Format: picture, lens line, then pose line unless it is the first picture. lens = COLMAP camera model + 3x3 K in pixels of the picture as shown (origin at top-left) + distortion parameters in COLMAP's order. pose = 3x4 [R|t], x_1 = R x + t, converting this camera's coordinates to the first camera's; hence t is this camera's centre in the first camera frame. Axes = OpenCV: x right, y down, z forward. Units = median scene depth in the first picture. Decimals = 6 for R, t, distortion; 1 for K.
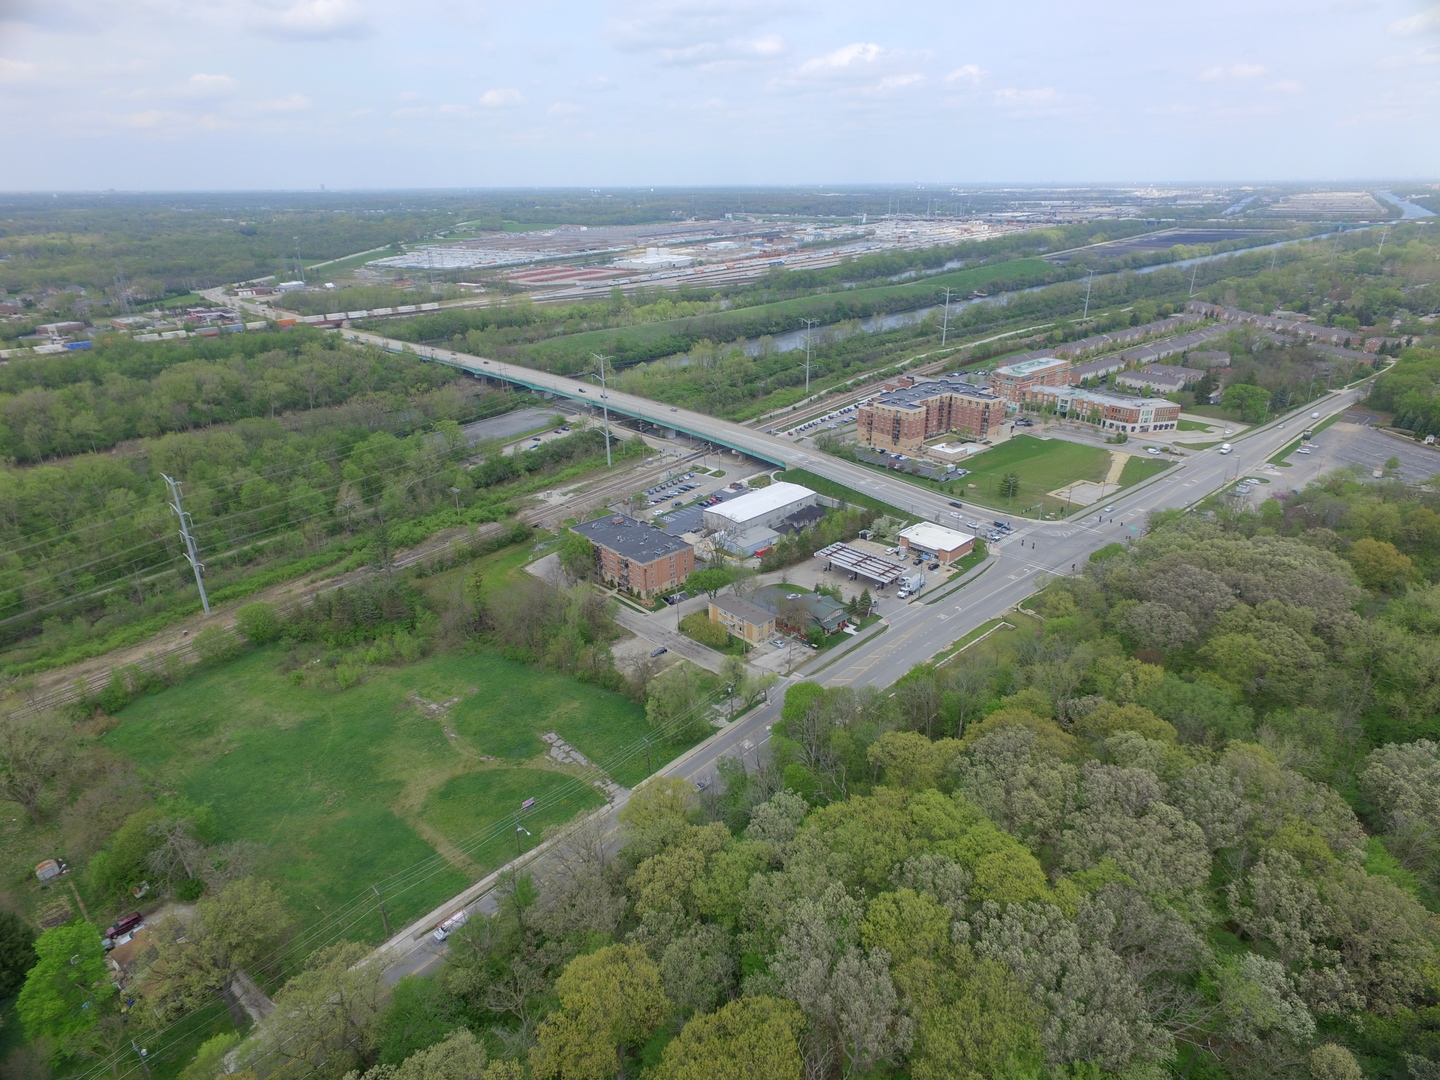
lens RADIAL K [[830.2, 0, 722.6], [0, 830.2, 540.6], [0, 0, 1]] dist [-0.014883, 0.015873]
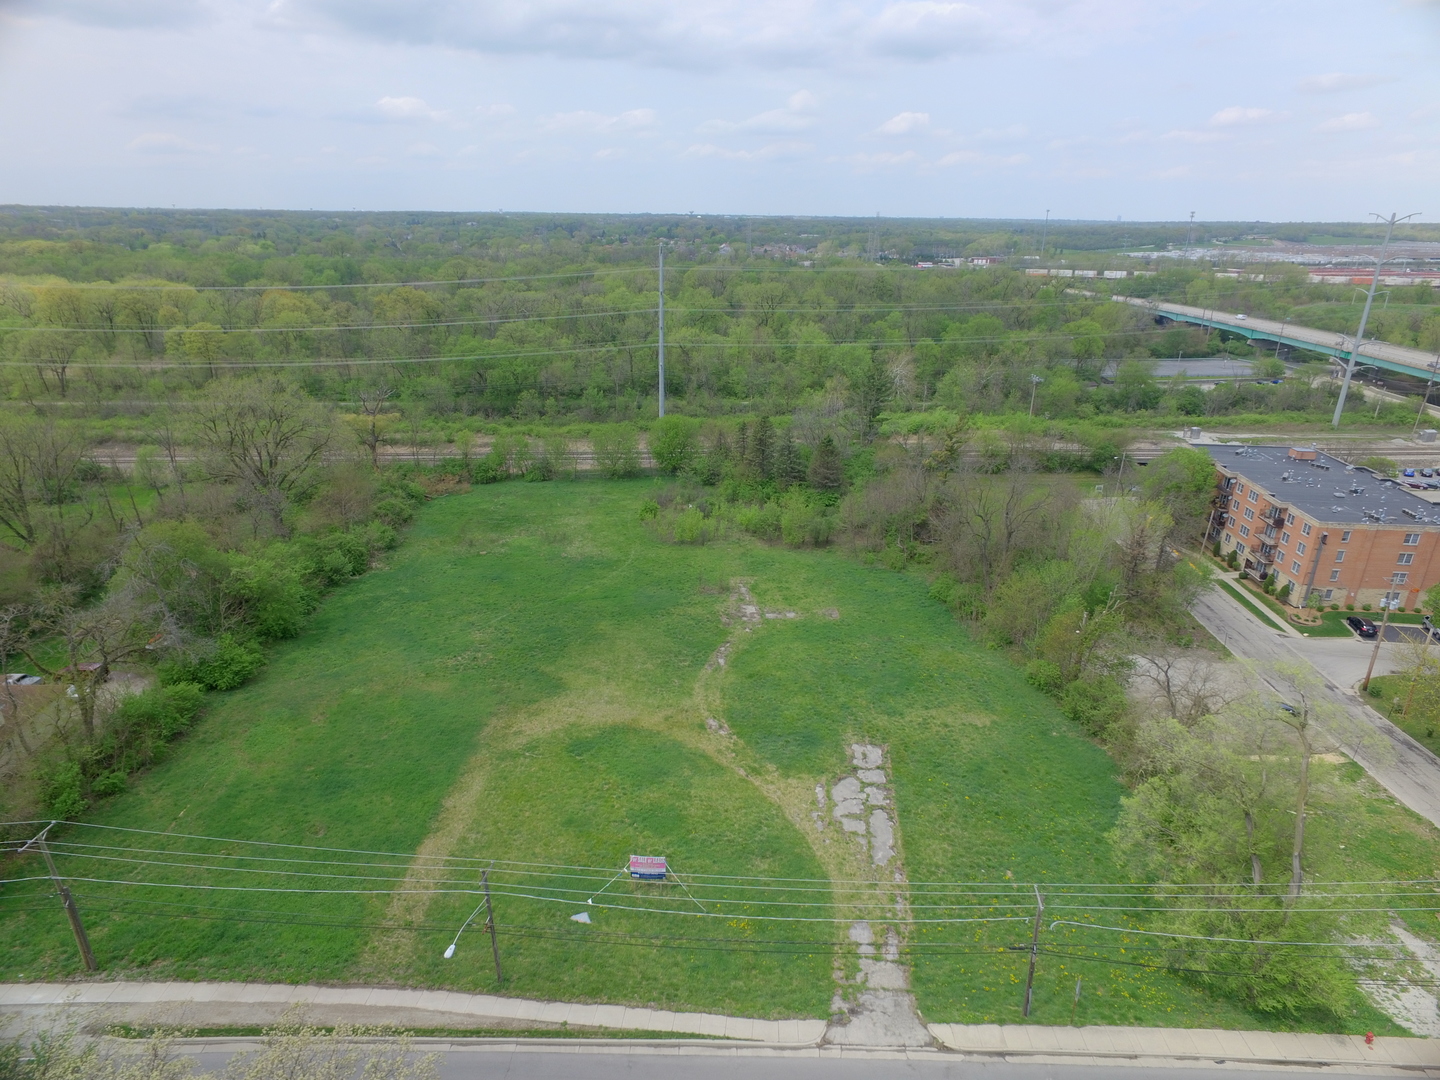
lens RADIAL K [[830.2, 0, 722.6], [0, 830.2, 540.6], [0, 0, 1]] dist [-0.014883, 0.015873]
pose [[0.666923, 0.288055, -0.687196, -0.006678], [-0.312888, 0.945268, 0.092574, 0.090021], [0.676250, 0.153276, 0.720550, 0.469262]]
